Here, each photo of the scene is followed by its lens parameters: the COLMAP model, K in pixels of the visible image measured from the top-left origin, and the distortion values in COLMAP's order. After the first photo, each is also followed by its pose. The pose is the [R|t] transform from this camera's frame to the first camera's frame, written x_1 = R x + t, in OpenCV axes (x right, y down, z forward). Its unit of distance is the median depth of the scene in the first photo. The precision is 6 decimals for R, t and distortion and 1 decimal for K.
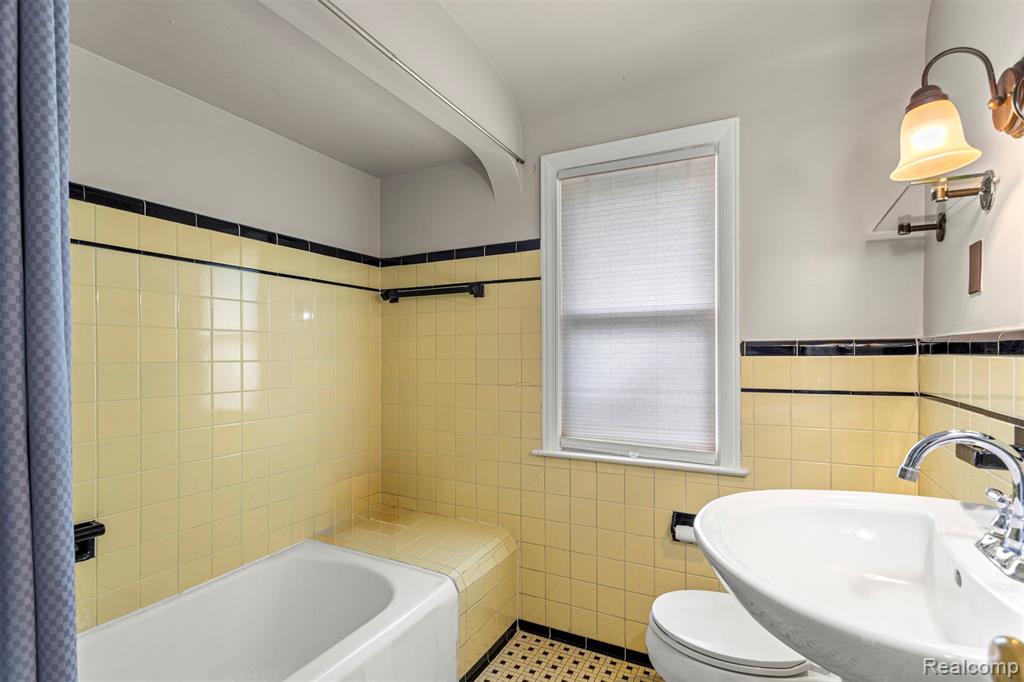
lens RADIAL K [[487.1, 0, 493.2], [0, 487.1, 354.2], [0, 0, 1]] dist [0.000365, 0.002781]
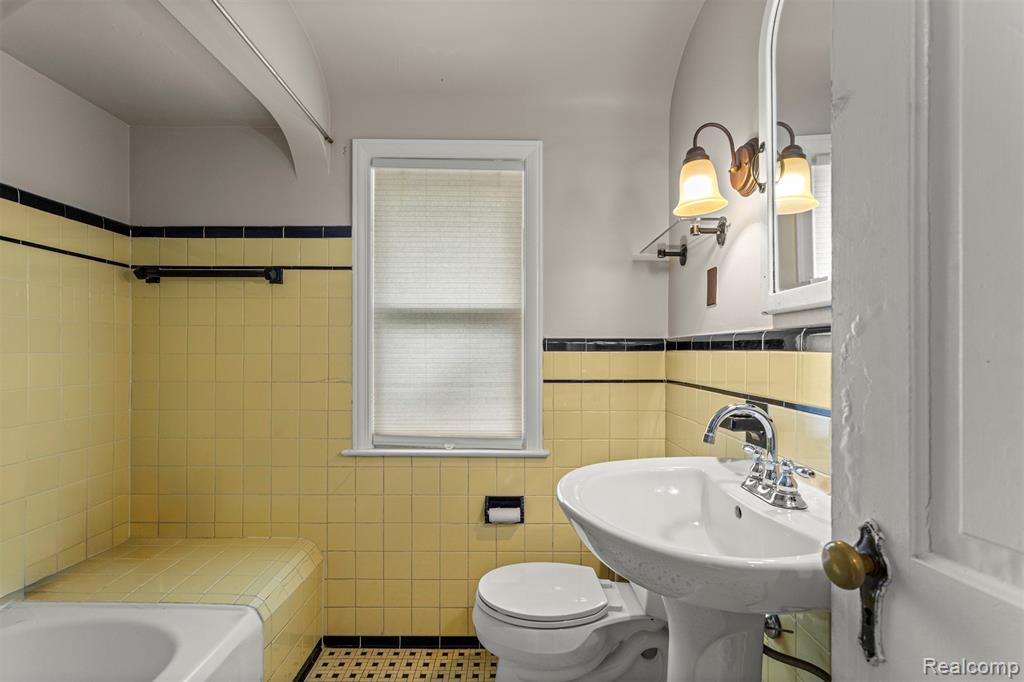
lens RADIAL K [[487.1, 0, 494.4], [0, 487.1, 350.3], [0, 0, 1]] dist [0.000365, 0.002781]
pose [[0.888274, 0.008444, 0.459237, -0.106135], [-0.007185, 0.999964, -0.004487, 0.006932], [-0.459258, 0.000686, 0.888303, 0.040483]]
